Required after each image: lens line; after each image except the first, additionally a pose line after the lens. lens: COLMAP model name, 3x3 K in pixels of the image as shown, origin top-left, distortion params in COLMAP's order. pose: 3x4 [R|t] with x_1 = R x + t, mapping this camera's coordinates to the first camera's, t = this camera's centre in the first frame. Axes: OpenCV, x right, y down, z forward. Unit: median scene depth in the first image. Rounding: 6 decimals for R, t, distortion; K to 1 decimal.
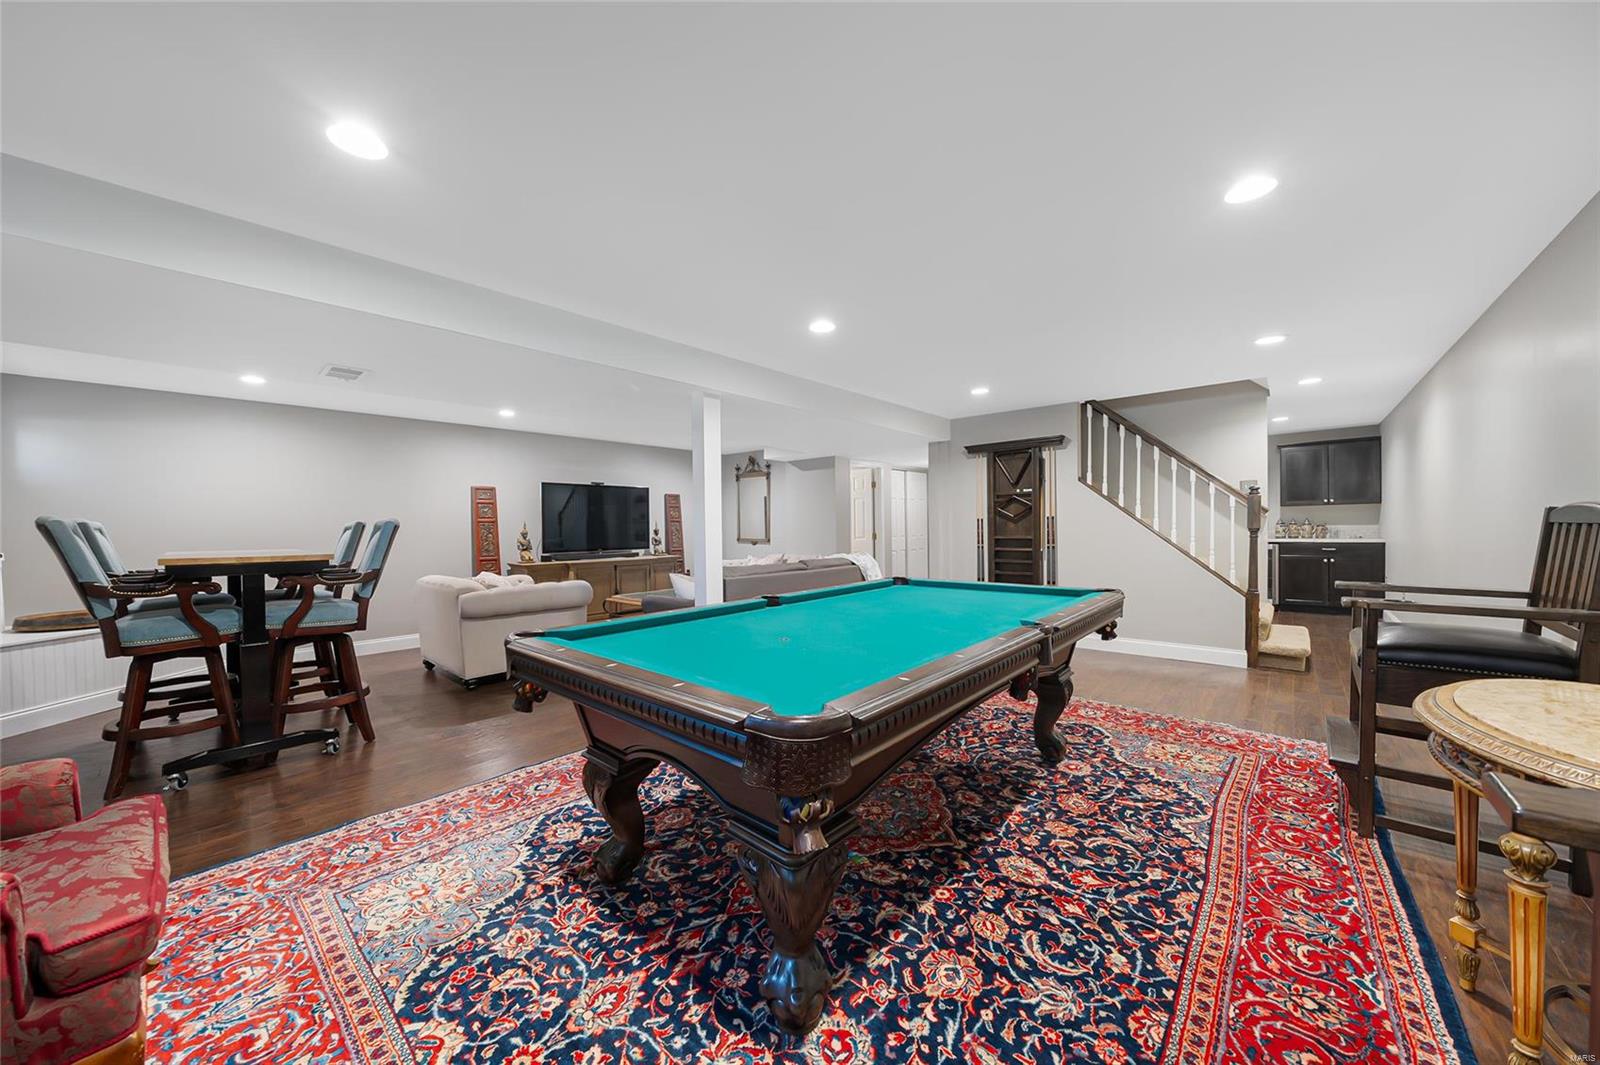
lens RADIAL K [[556.5, 0, 803.1], [0, 556.5, 527.8], [0, 0, 1]] dist [-0.009541, -0.000110]
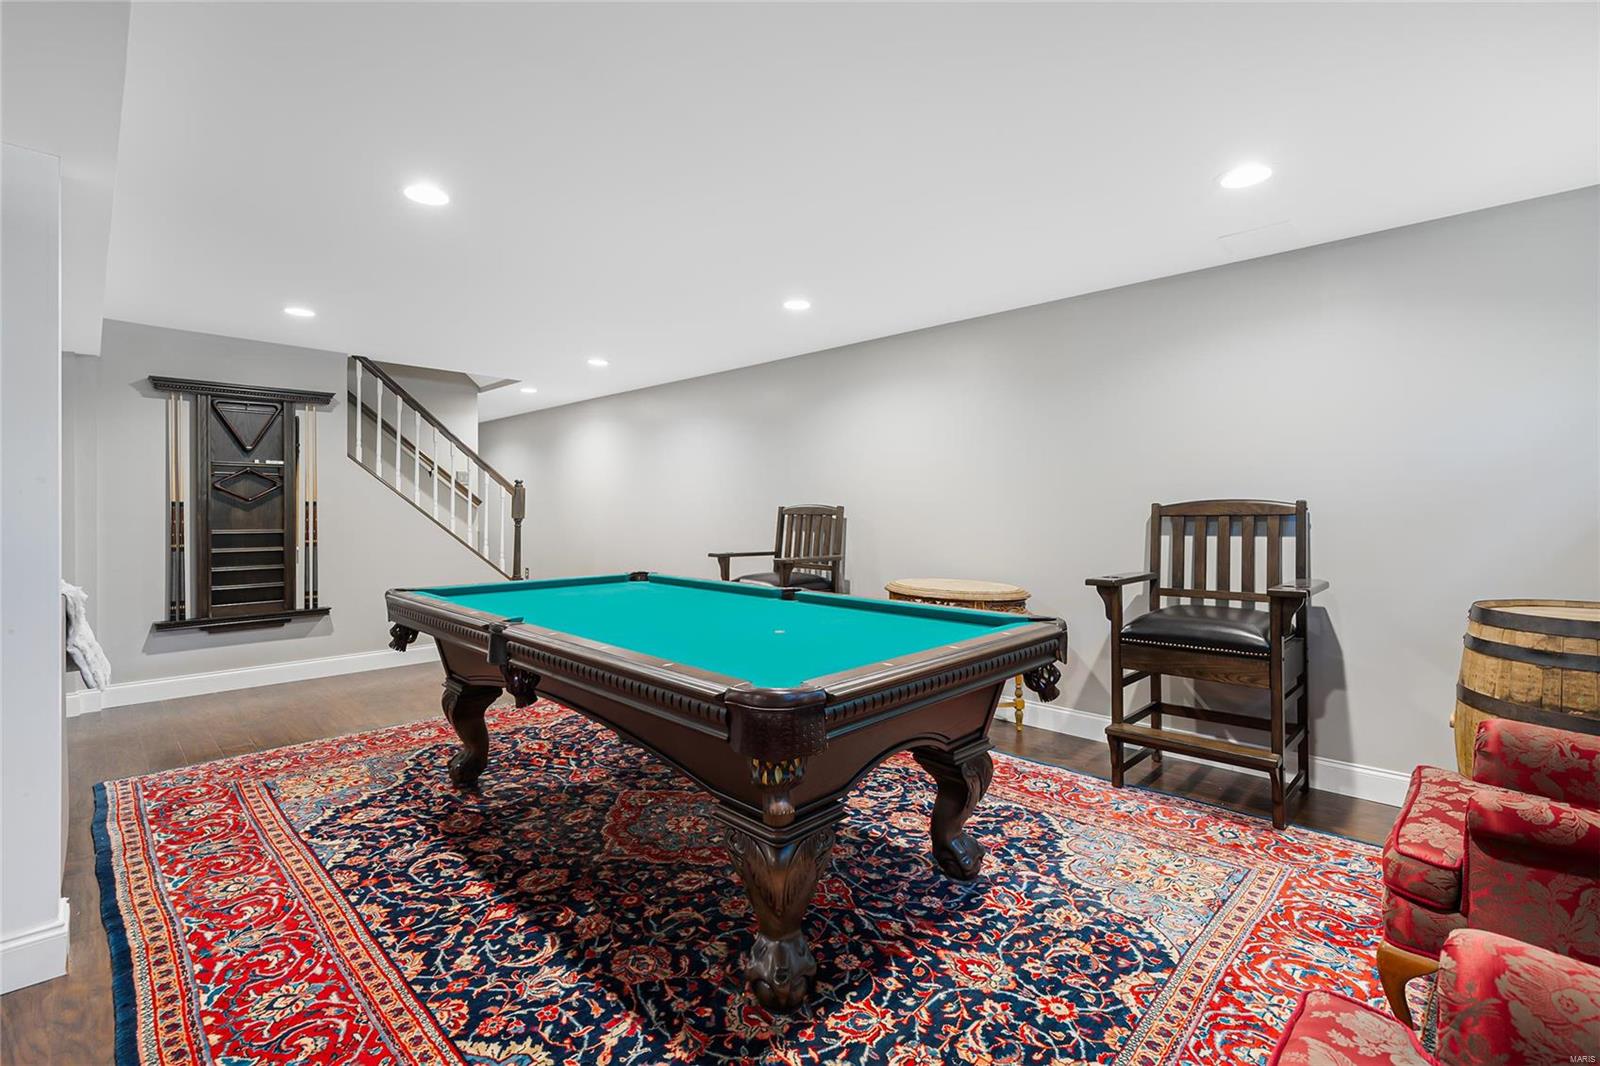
lens RADIAL K [[699.5, 0, 792.3], [0, 699.5, 524.9], [0, 0, 1]] dist [0.003197, 0.000887]
pose [[0.060324, -0.008457, 0.998143, -1.394330], [0.001287, 0.999964, 0.008395, 0.009276], [-0.998178, 0.000778, 0.060333, 1.049339]]
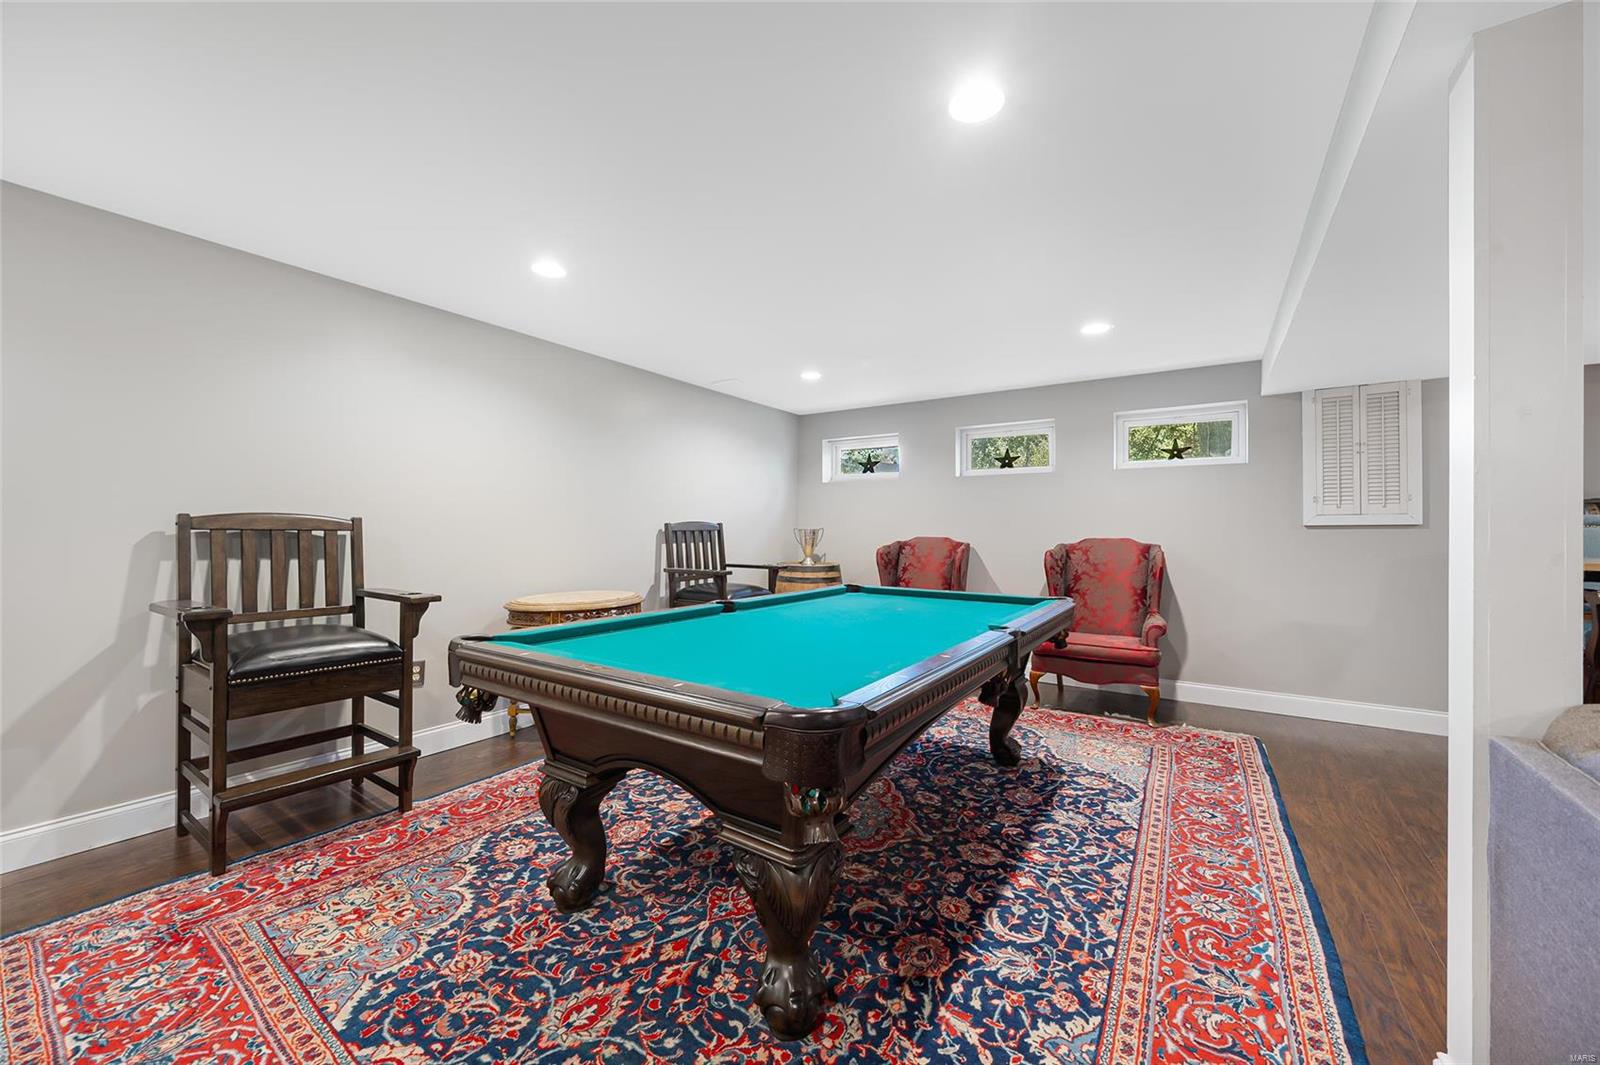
lens RADIAL K [[602.9, 0, 791.2], [0, 602.9, 529.6], [0, 0, 1]] dist [-0.004035, -0.000275]
pose [[-0.993174, 0.005073, -0.116533, 0.481081], [0.004846, 0.999986, 0.002232, -0.008777], [0.116543, 0.001652, -0.993184, 2.869942]]
